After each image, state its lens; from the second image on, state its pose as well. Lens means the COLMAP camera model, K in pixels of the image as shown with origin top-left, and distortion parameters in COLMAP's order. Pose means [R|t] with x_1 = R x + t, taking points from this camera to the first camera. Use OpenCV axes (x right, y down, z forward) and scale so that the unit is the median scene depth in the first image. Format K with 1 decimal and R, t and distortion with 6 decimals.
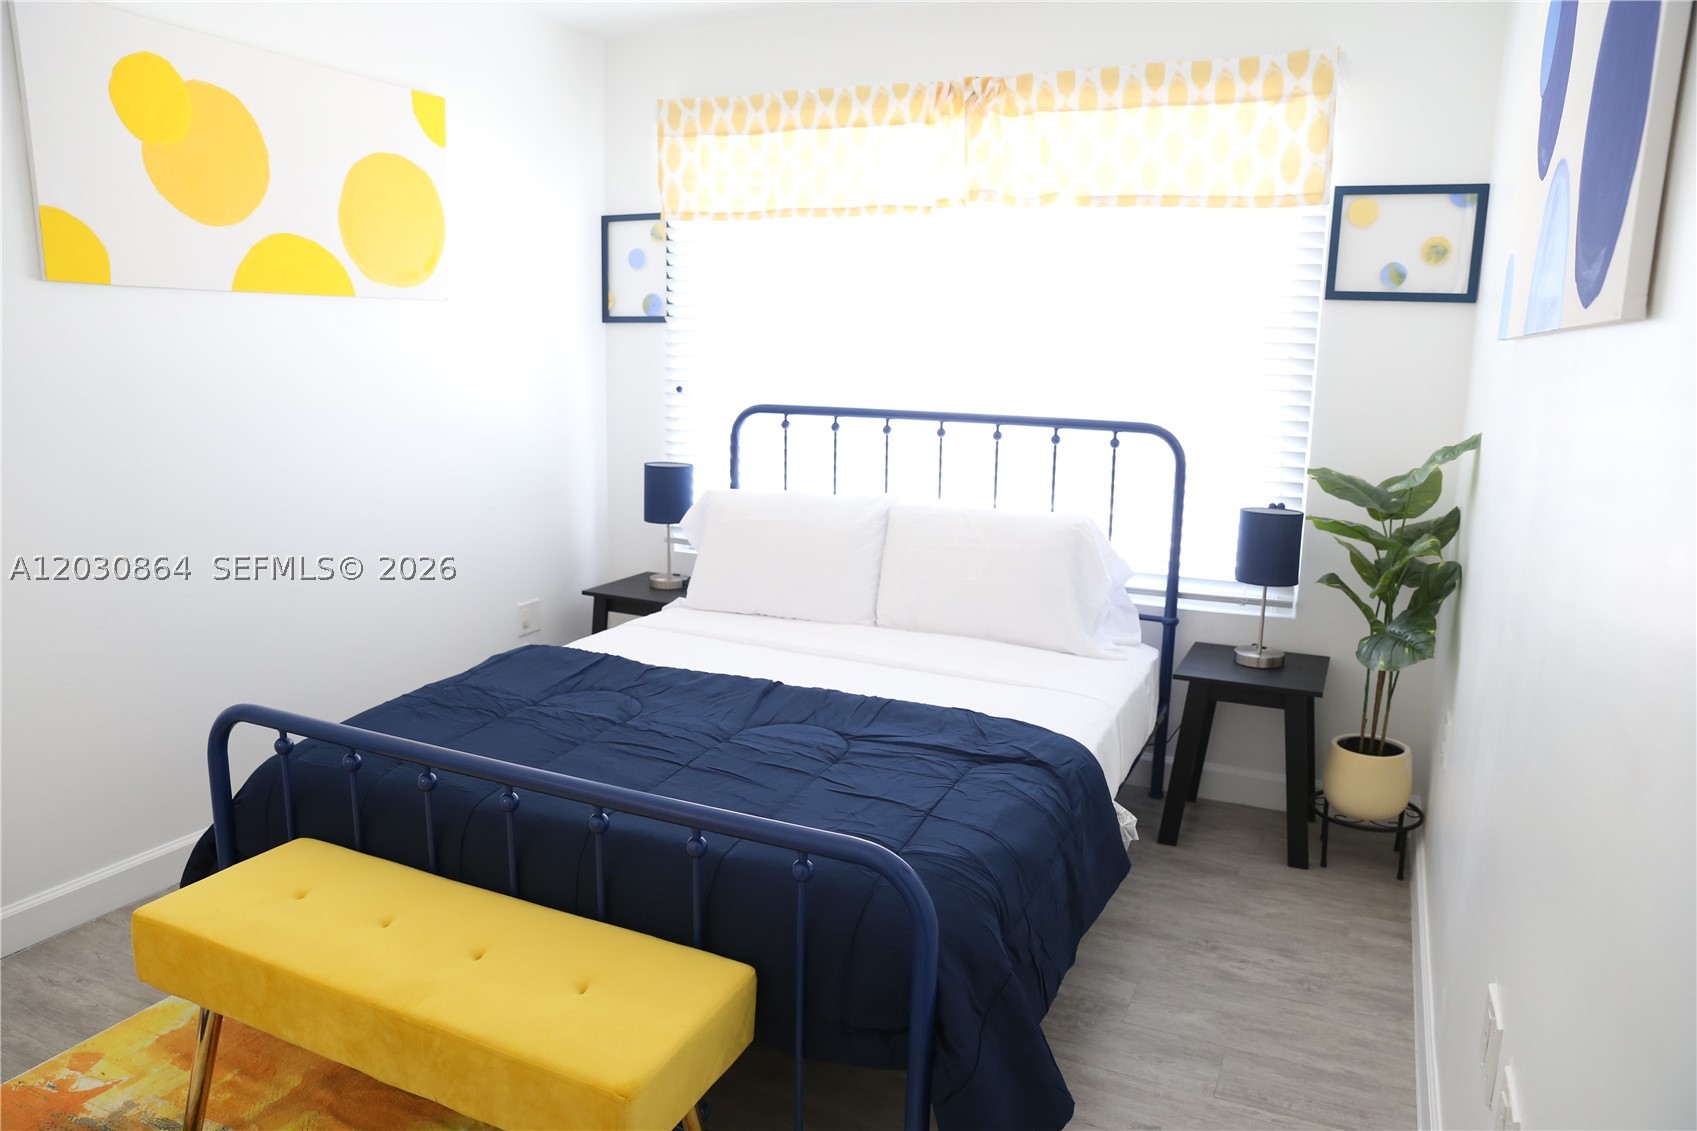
lens RADIAL K [[1145.2, 0, 847.4], [0, 1145.2, 568.8], [0, 0, 1]] dist [-0.115127, 0.087759]
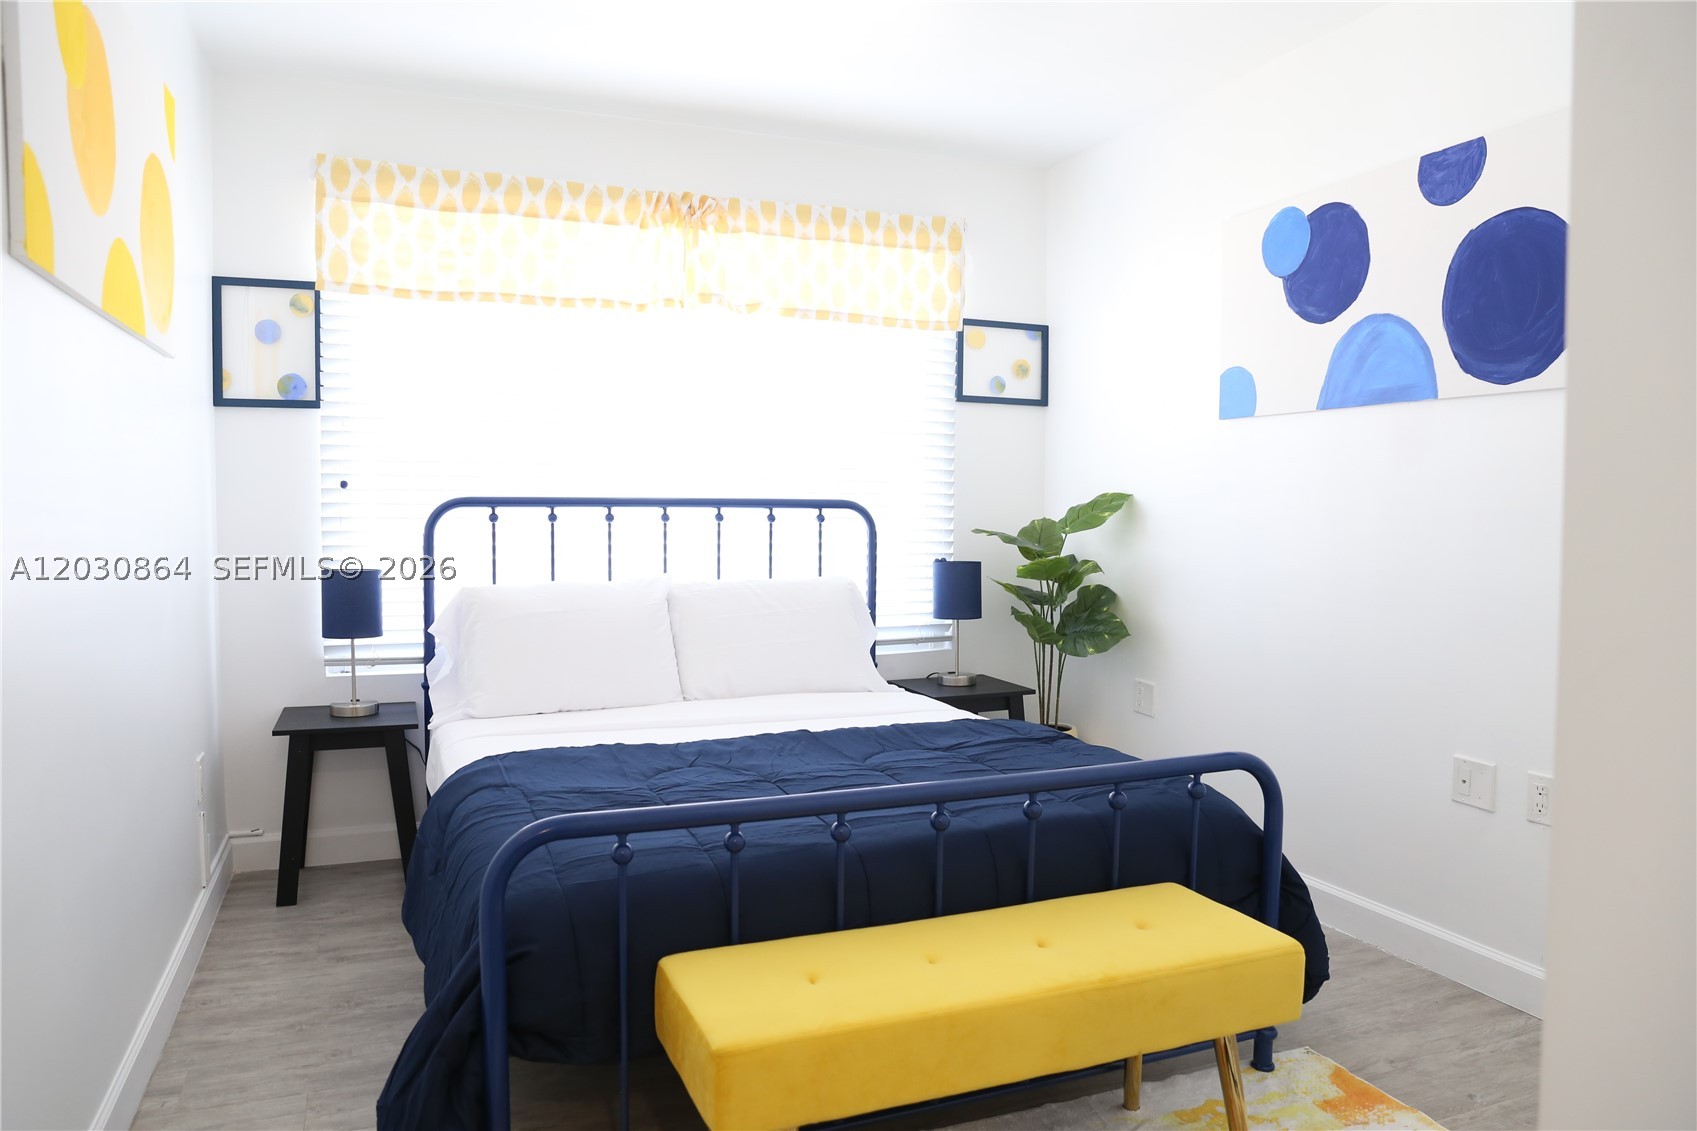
lens RADIAL K [[1170.7, 0, 849.2], [0, 1170.7, 569.4], [0, 0, 1]] dist [-0.111449, 0.085622]
pose [[0.682248, -0.057502, 0.728856, -0.619431], [0.147308, 0.987269, -0.060000, 0.017401], [-0.716127, 0.148301, 0.682033, 0.166766]]
